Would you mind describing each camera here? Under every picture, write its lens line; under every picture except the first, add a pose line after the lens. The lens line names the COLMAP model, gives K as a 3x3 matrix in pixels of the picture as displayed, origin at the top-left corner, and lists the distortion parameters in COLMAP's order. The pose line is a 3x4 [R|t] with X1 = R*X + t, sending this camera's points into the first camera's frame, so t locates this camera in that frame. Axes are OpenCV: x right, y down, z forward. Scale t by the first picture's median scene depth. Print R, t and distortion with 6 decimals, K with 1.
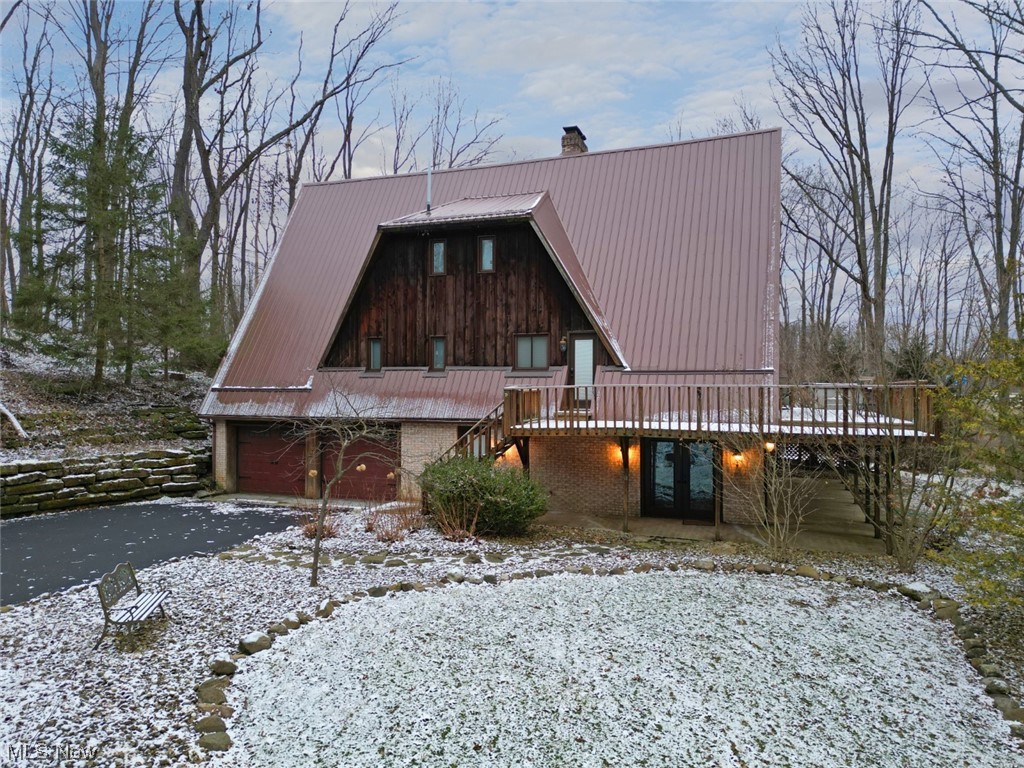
lens RADIAL K [[694.7, 0, 512.0], [0, 694.7, 384.0], [0, 0, 1]] dist [0.074342, -0.072017]
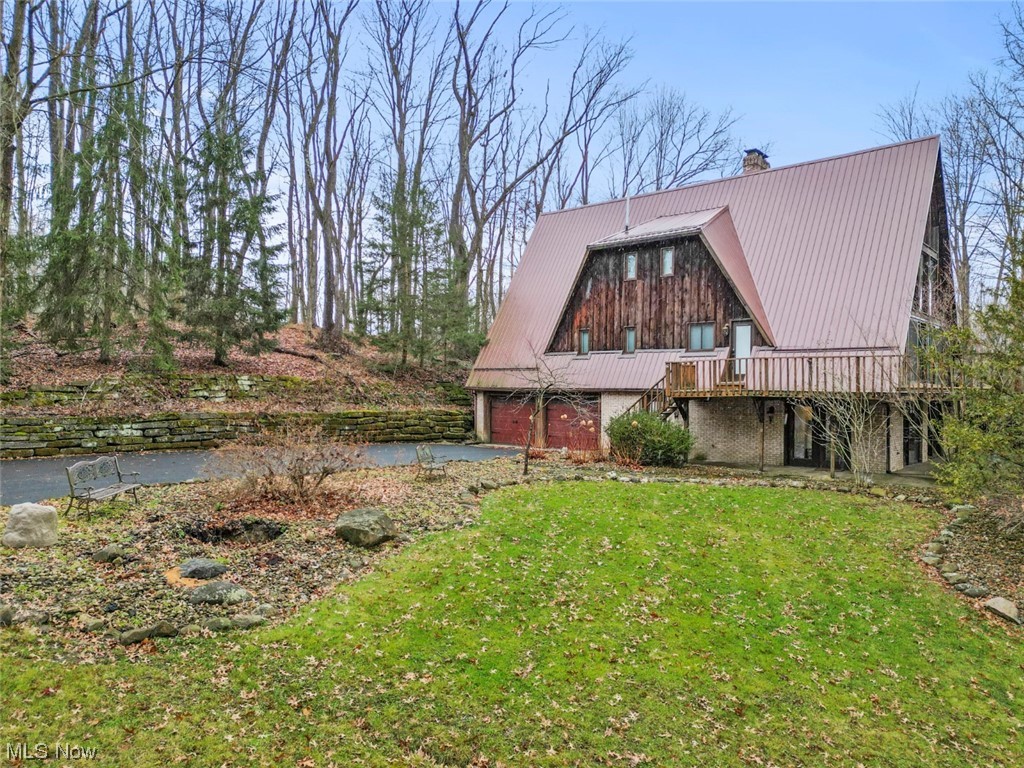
lens RADIAL K [[694.7, 0, 512.0], [0, 694.7, 384.0], [0, 0, 1]] dist [0.074342, -0.072017]
pose [[0.936449, 0.004450, -0.350775, 0.111345], [-0.004896, 0.999988, -0.000383, 0.031119], [0.350769, 0.002076, 0.936460, -0.233887]]
